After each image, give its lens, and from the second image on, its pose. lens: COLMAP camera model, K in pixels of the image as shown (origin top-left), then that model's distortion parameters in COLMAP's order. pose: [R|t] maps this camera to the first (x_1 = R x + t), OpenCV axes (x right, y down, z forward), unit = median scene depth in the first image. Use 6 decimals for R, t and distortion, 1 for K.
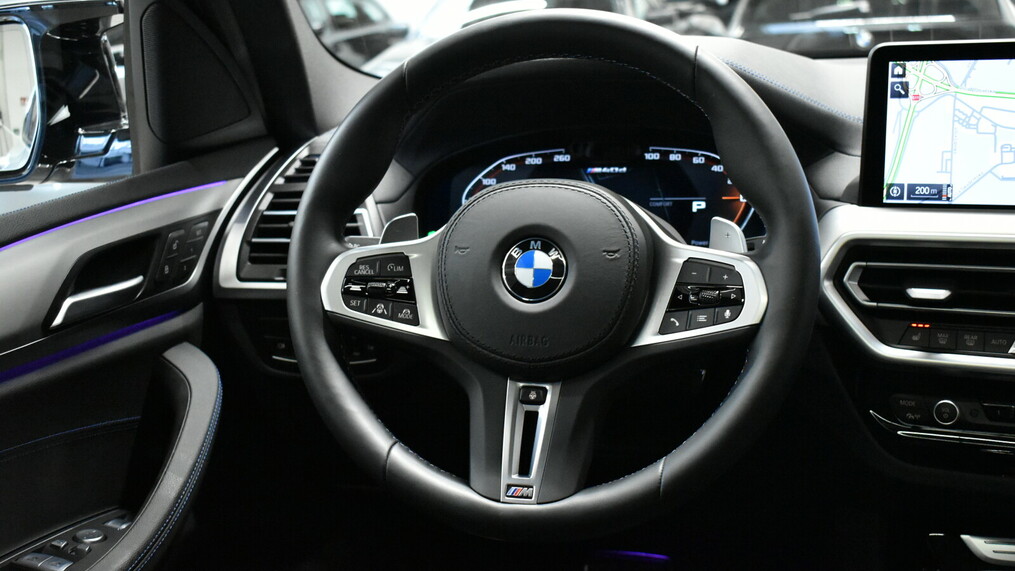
lens RADIAL K [[1173.4, 0, 507.5], [0, 1173.4, 285.5], [0, 0, 1]] dist [-0.021634, -0.013143]
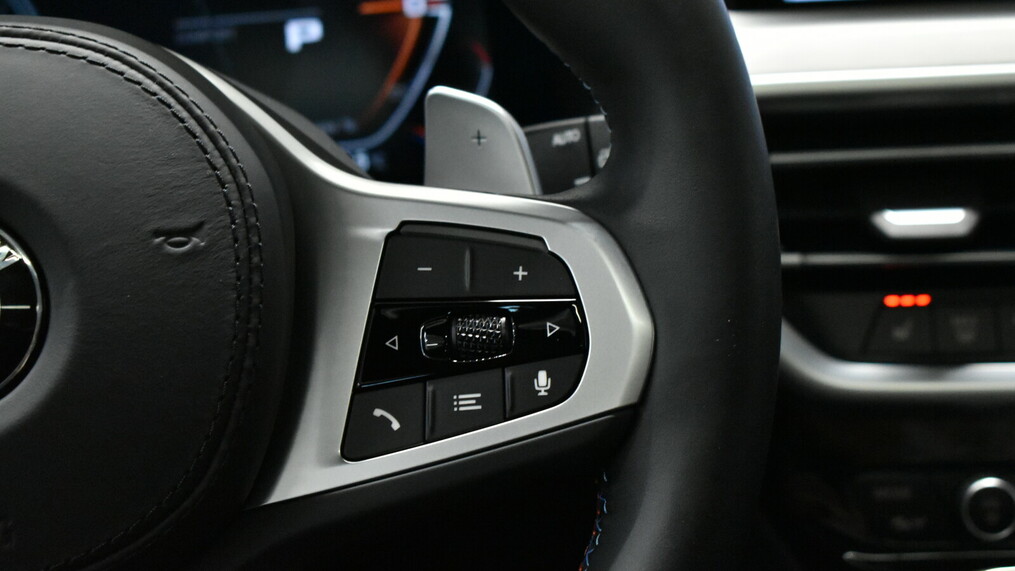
lens RADIAL K [[2111.9, 0, 507.5], [0, 2111.9, 285.5], [0, 0, 1]] dist [-0.005898, -0.086236]
pose [[0.934609, -0.117745, 0.335621, -0.023422], [0.089180, 0.991049, 0.099345, -0.060498], [-0.344315, -0.062918, 0.936744, 0.391345]]
